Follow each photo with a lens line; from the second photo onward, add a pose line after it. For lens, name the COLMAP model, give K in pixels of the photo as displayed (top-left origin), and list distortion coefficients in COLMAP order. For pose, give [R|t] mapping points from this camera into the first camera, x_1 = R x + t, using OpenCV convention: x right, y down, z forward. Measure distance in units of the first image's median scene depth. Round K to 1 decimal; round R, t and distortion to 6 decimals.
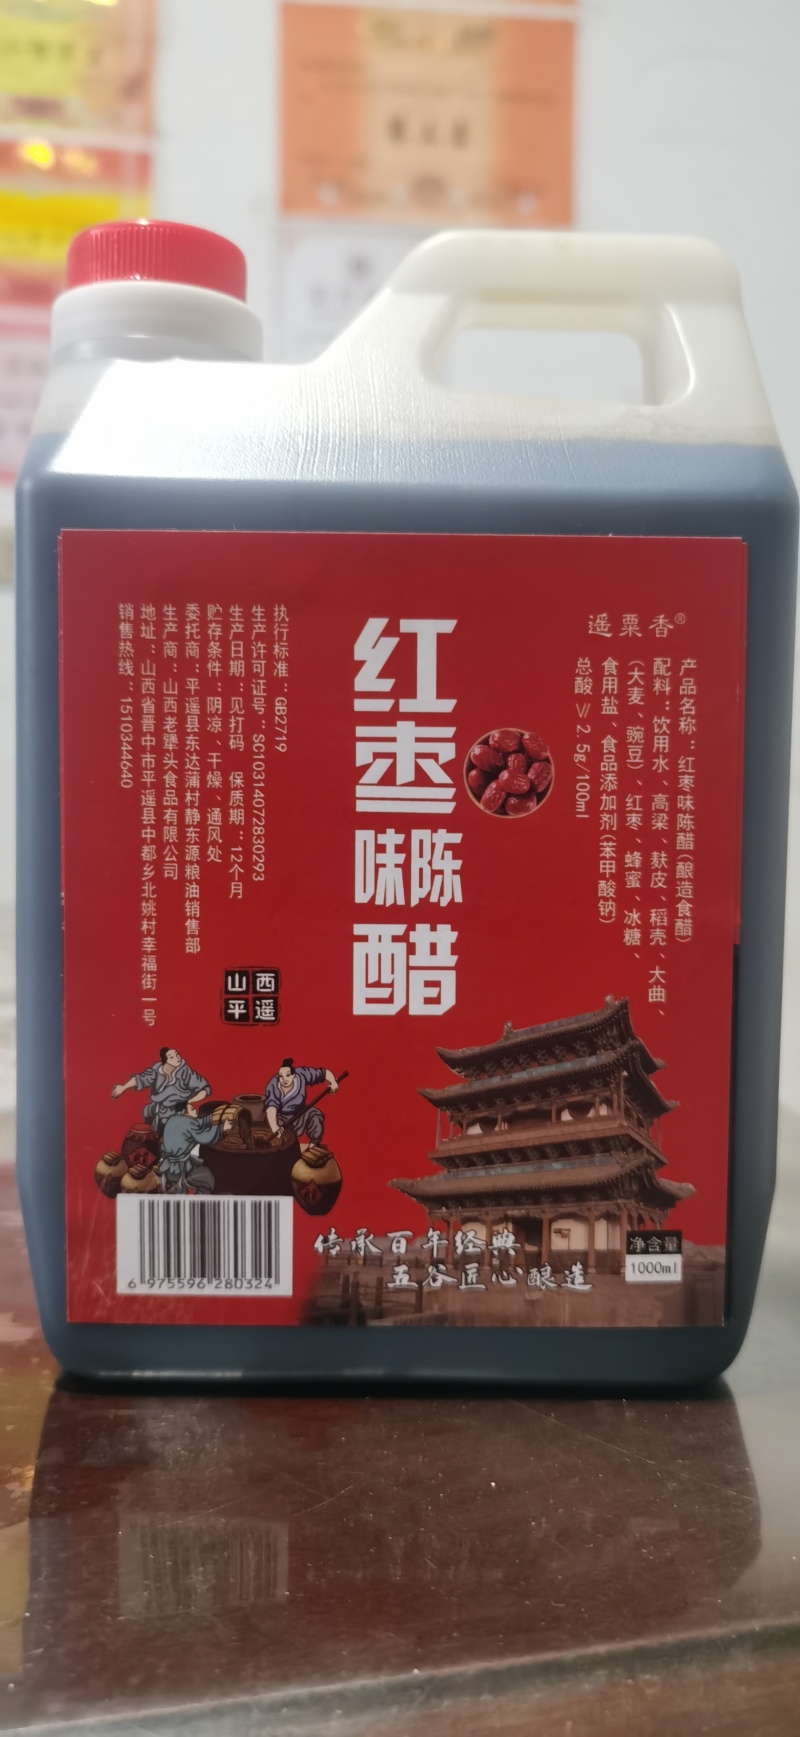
lens RADIAL K [[1272.6, 0, 390.6], [0, 1272.6, 865.5], [0, 0, 1]] dist [-0.008609, -0.002226]
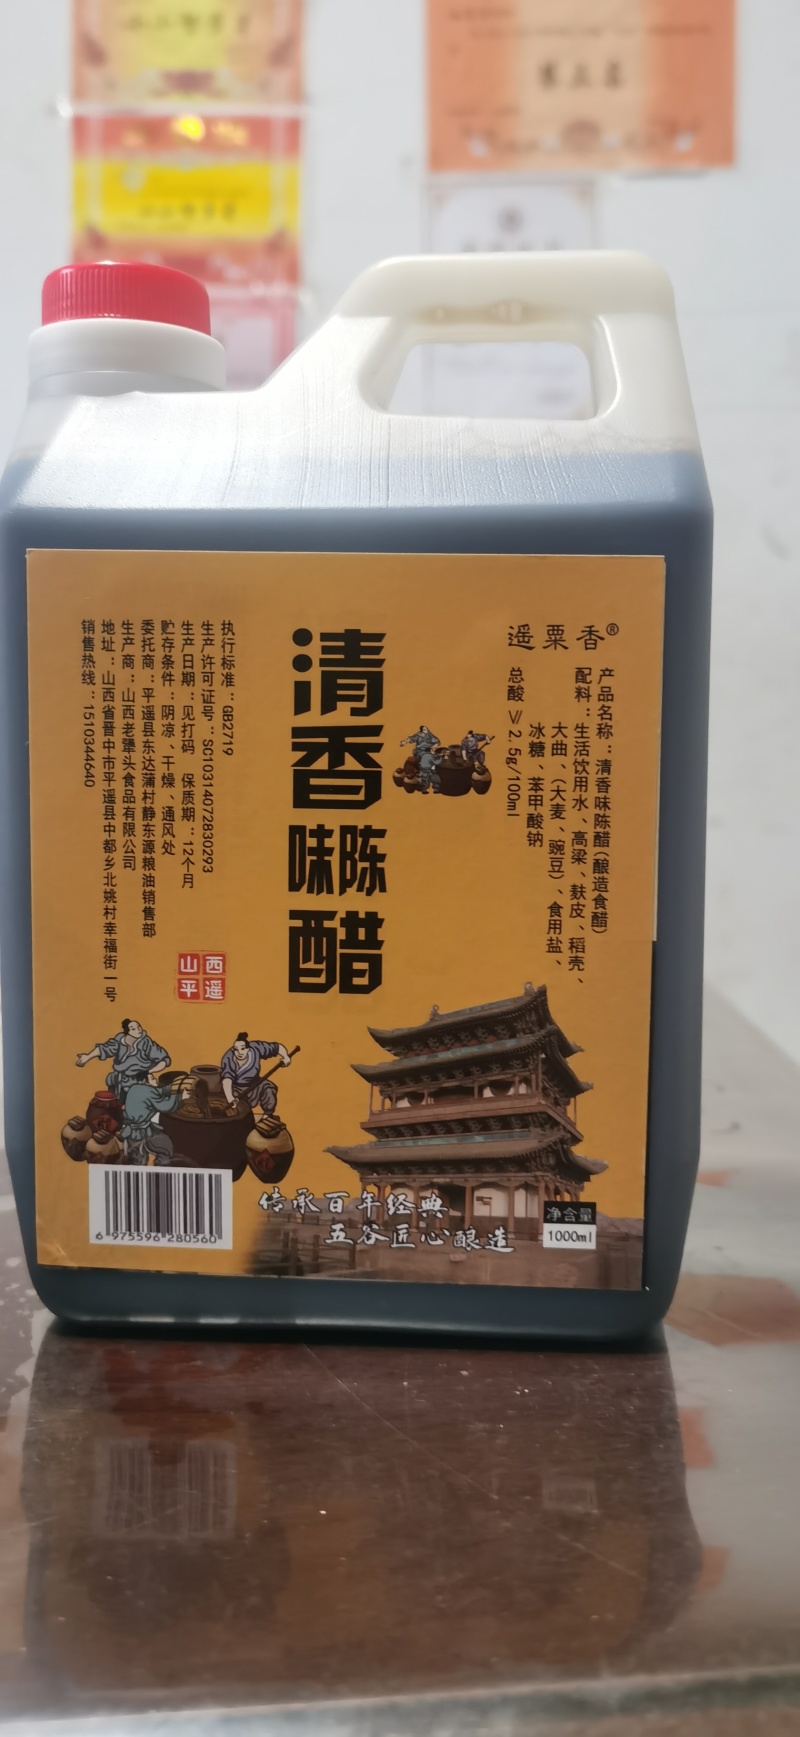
lens RADIAL K [[1297.0, 0, 411.3], [0, 1297.0, 875.2], [0, 0, 1]] dist [0.005645, -0.033235]
pose [[0.991089, 0.000387, -0.133202, 0.220358], [0.004261, 0.999392, 0.034609, -0.025506], [0.133134, -0.034868, 0.990484, -0.089739]]
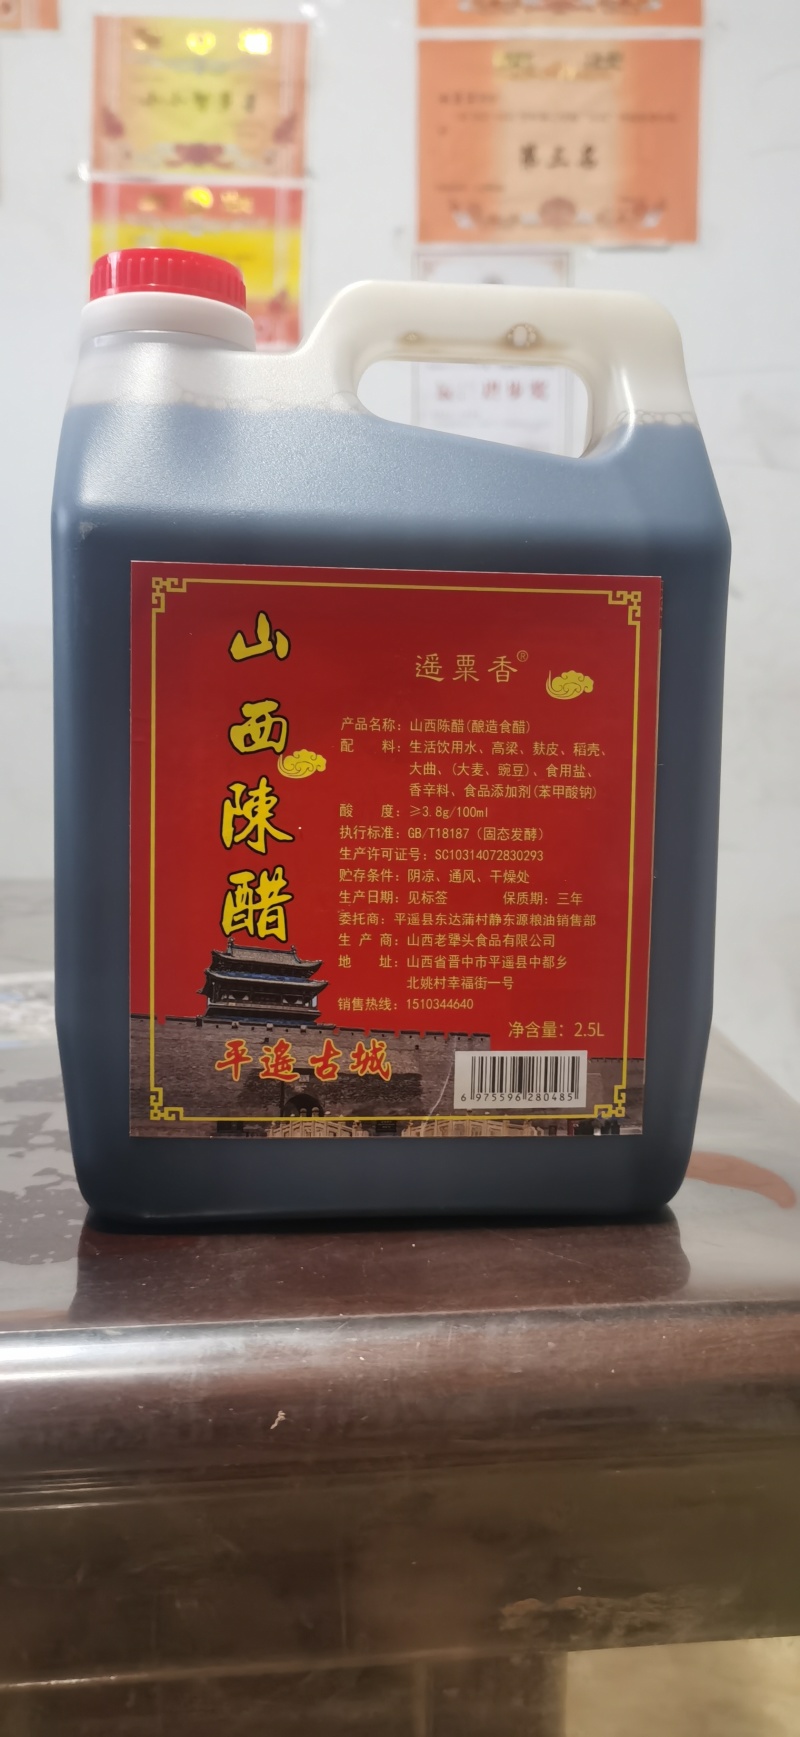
lens RADIAL K [[1272.6, 0, 390.6], [0, 1272.6, 865.5], [0, 0, 1]] dist [-0.008609, -0.002226]
pose [[0.991828, 0.009718, -0.127213, 0.209363], [-0.007059, 0.999747, 0.021335, -0.045575], [0.127389, -0.020263, 0.991646, -0.543393]]
